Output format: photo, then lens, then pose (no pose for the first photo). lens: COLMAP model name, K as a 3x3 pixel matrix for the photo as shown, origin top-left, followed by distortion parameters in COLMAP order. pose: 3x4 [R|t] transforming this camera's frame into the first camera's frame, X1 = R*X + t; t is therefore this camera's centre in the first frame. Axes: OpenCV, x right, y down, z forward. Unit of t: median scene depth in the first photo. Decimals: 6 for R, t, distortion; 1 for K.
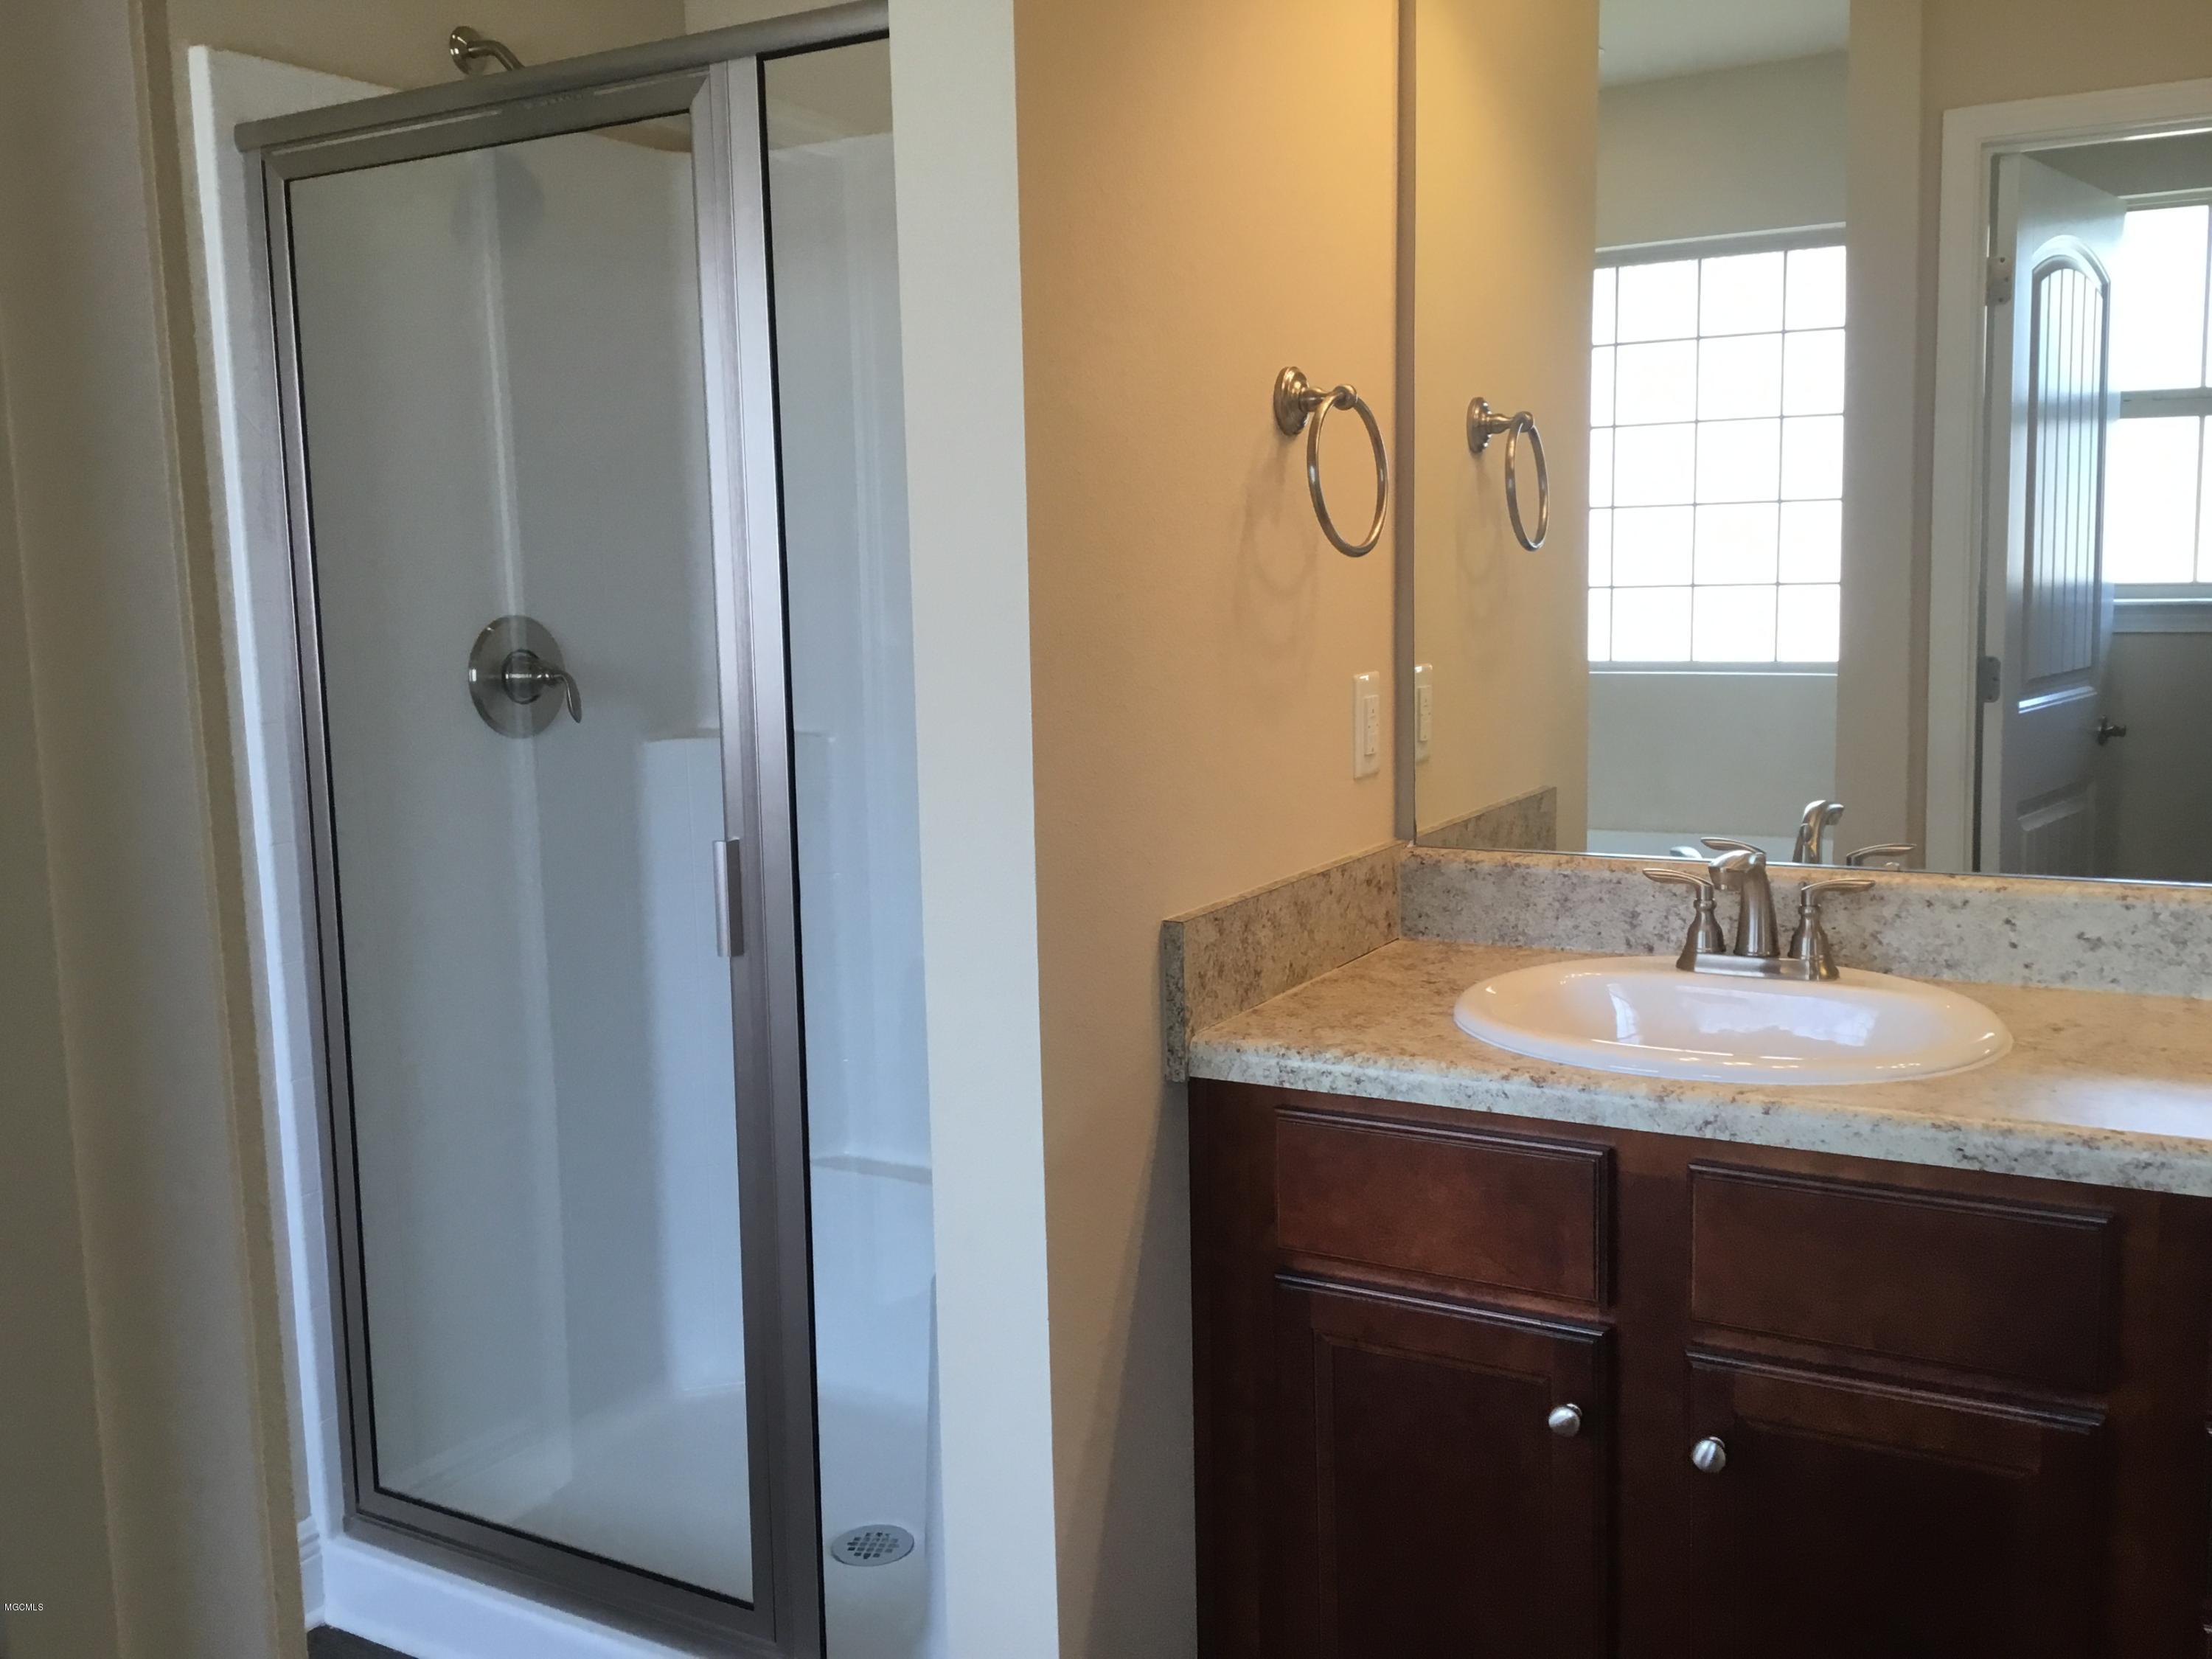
lens RADIAL K [[1981.5, 0, 1111.0], [0, 1981.5, 835.3], [0, 0, 1]] dist [0.105021, -0.172185]
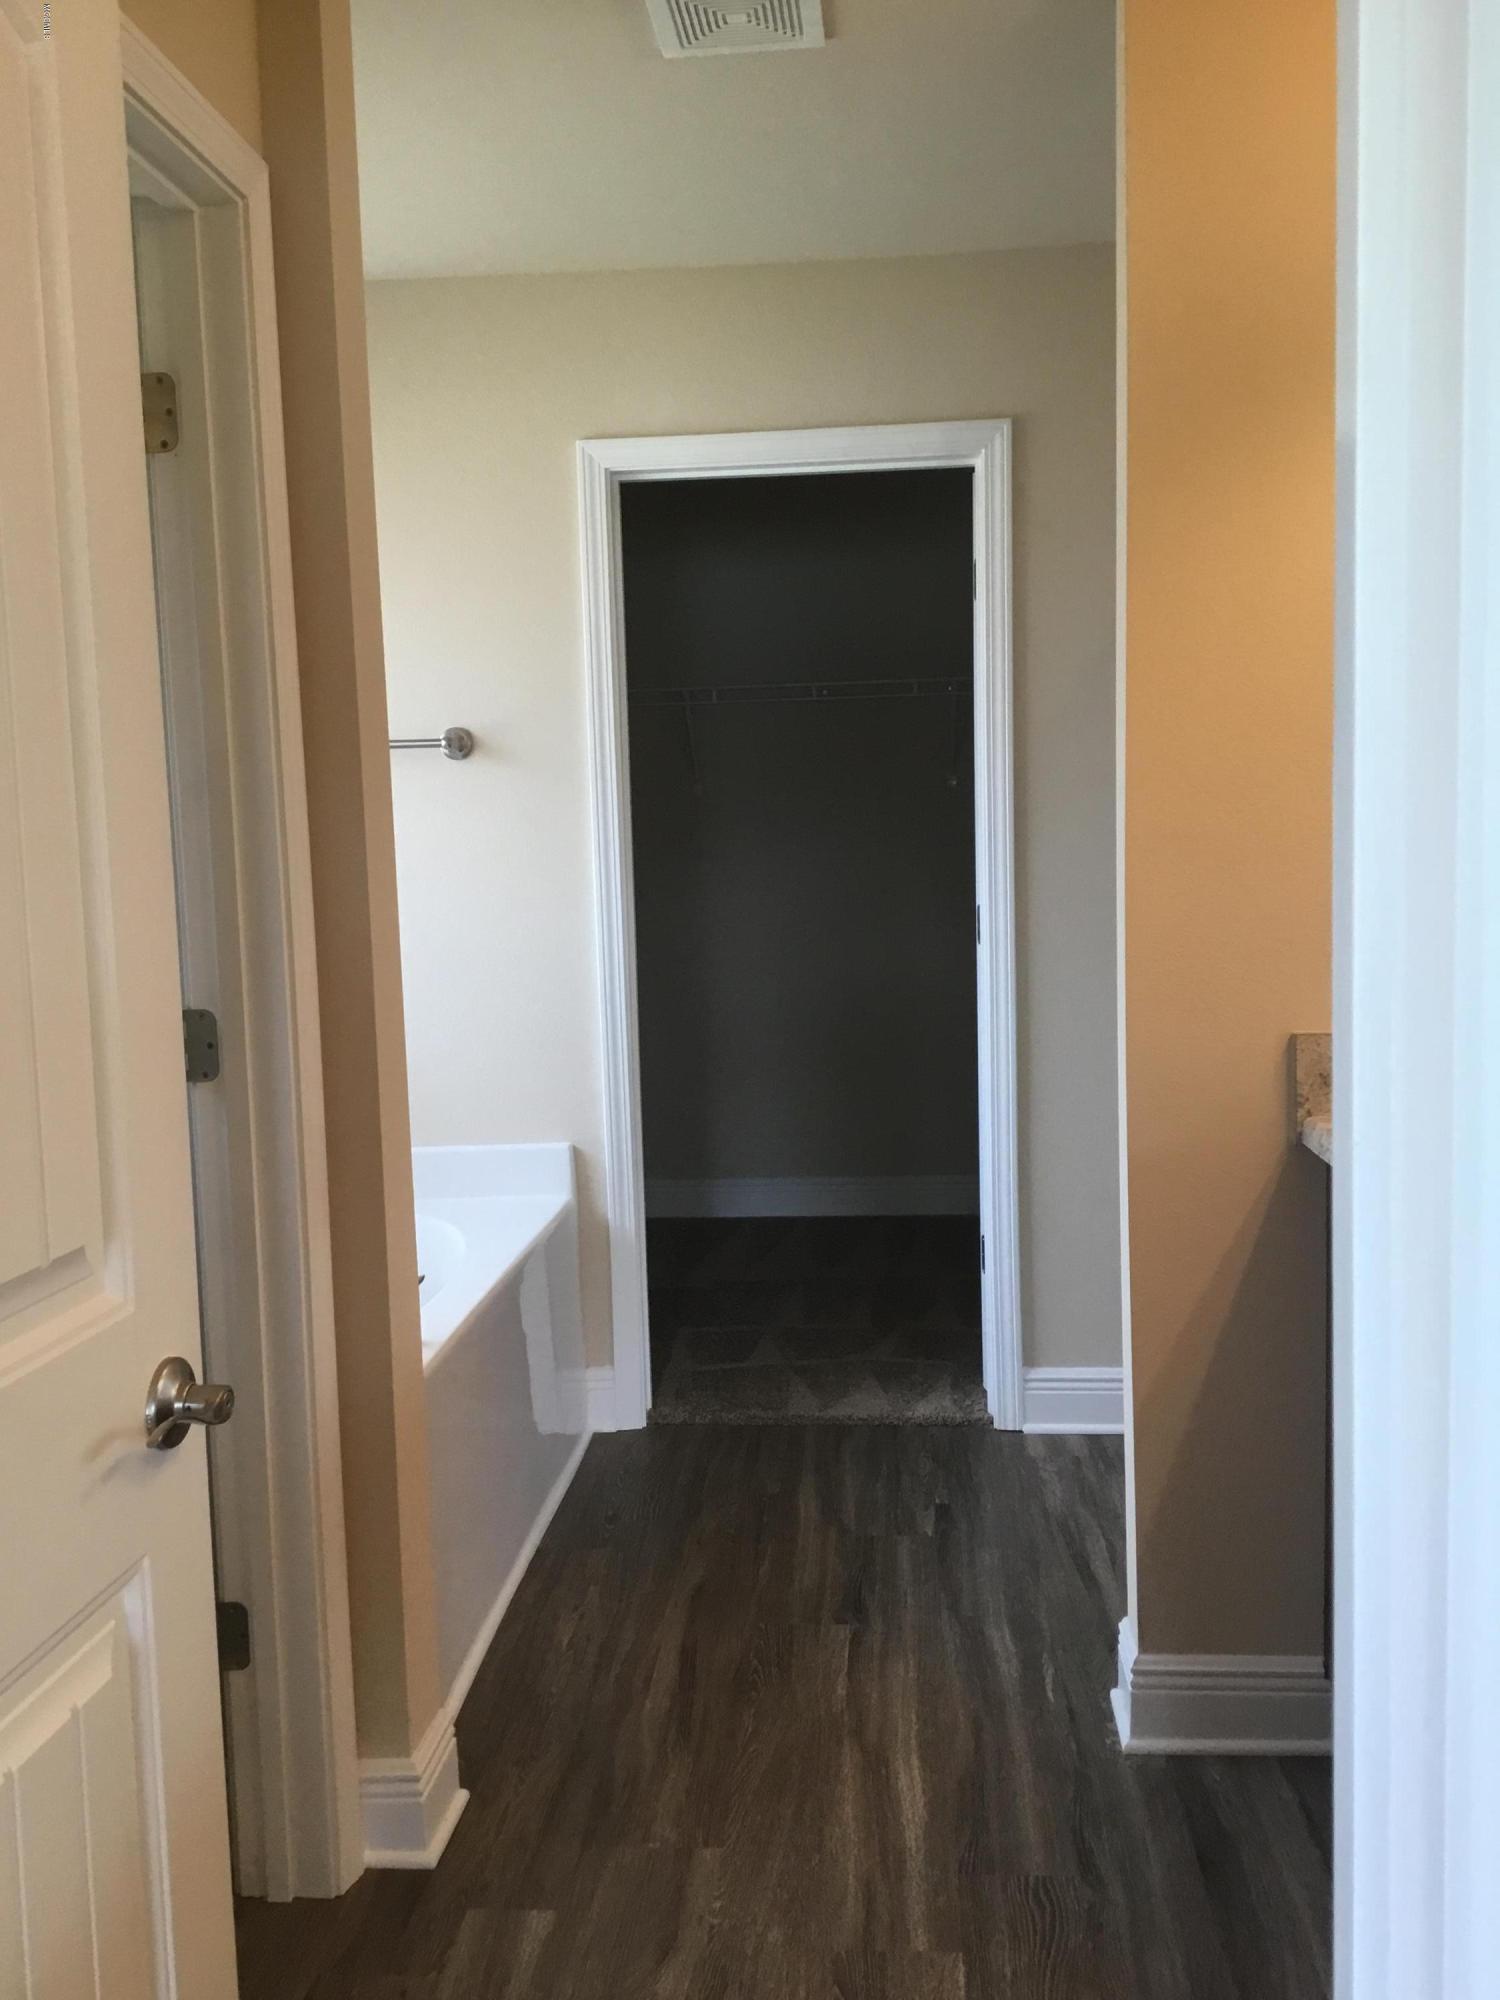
lens RADIAL K [[1791.6, 0, 715.9], [0, 1791.6, 1009.3], [0, 0, 1]] dist [0.105021, -0.172185]
pose [[0.420169, 0.109515, -0.900813, 0.969870], [-0.098075, 0.992357, 0.074898, -0.029788], [0.902131, 0.056878, 0.427698, 0.045909]]
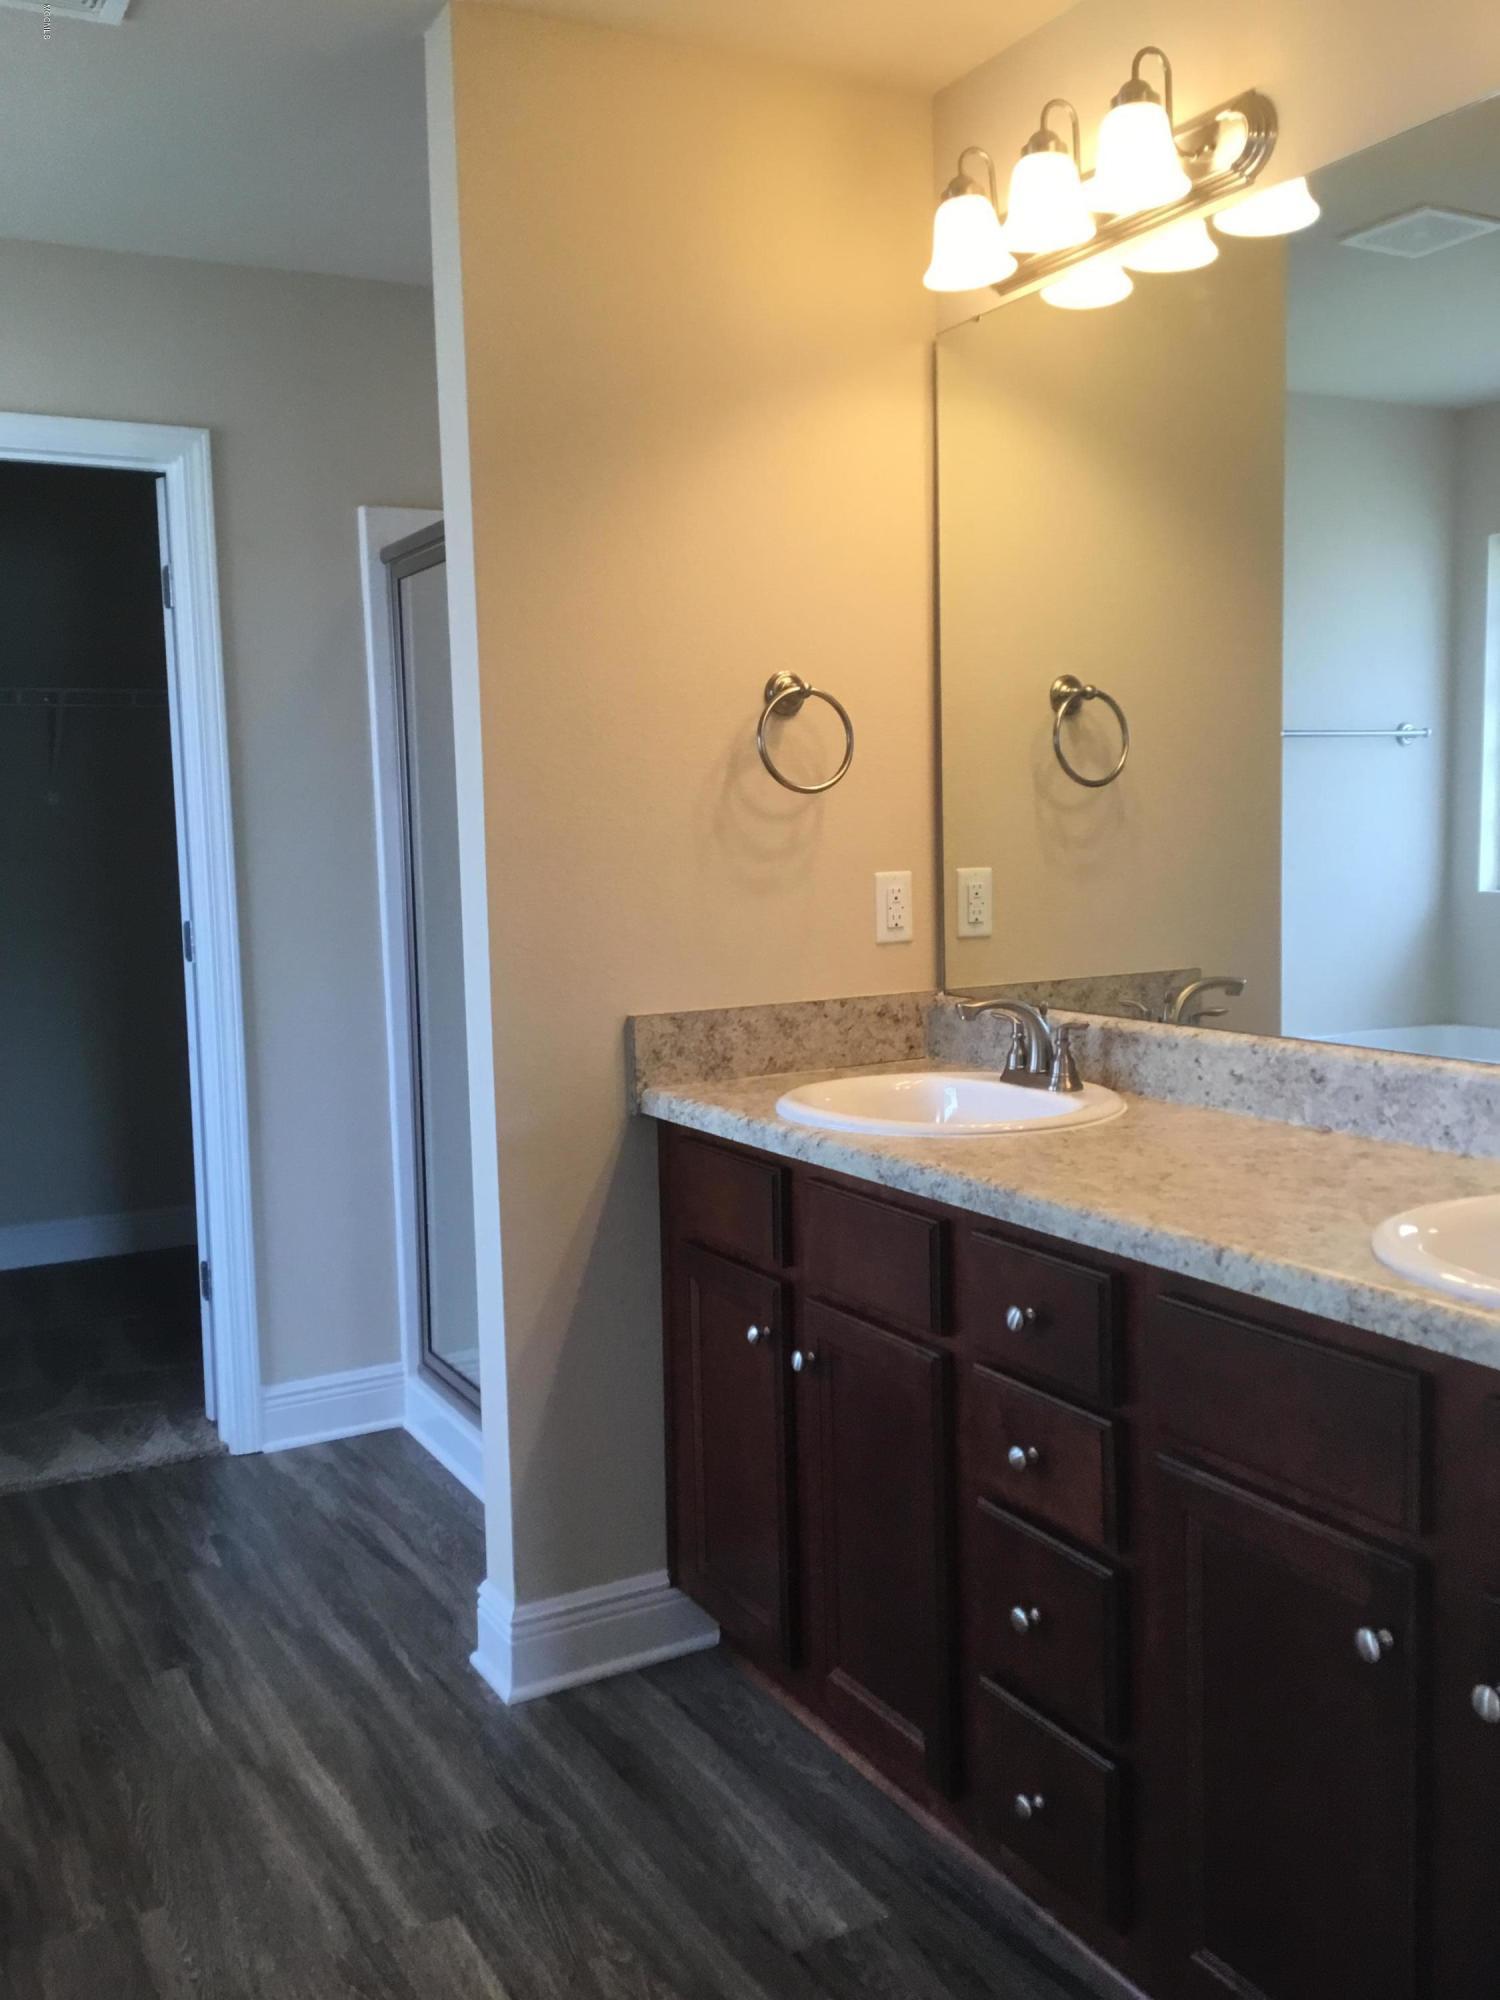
lens RADIAL K [[1791.6, 0, 747.2], [0, 1791.6, 1010.4], [0, 0, 1]] dist [0.105021, -0.172185]
pose [[0.854424, 0.058728, -0.516246, 0.813707], [-0.066168, 0.997800, 0.003996, 0.024442], [0.515346, 0.030744, 0.856431, -0.202351]]
